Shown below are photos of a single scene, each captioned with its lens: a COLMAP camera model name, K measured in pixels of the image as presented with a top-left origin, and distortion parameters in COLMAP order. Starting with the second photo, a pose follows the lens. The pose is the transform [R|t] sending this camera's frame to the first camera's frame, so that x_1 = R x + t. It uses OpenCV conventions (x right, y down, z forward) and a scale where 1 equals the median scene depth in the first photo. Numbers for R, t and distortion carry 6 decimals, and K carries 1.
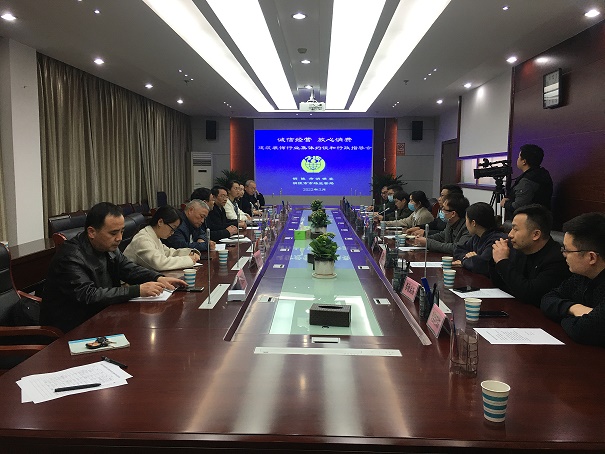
lens RADIAL K [[507.6, 0, 302.5], [0, 507.6, 227.0], [0, 0, 1]] dist [-0.000617, -0.011269]
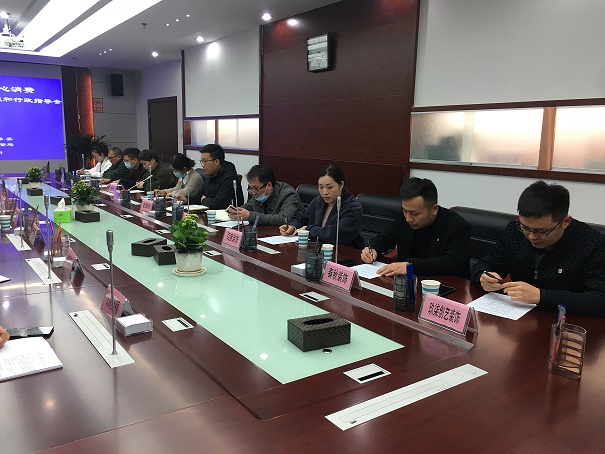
lens RADIAL K [[507.6, 0, 302.5], [0, 507.6, 227.0], [0, 0, 1]] dist [-0.000617, -0.011269]
pose [[0.788803, -0.094034, 0.607411, -0.085309], [0.048001, 0.994634, 0.091644, -0.009522], [-0.612769, -0.043133, 0.789084, 0.097667]]
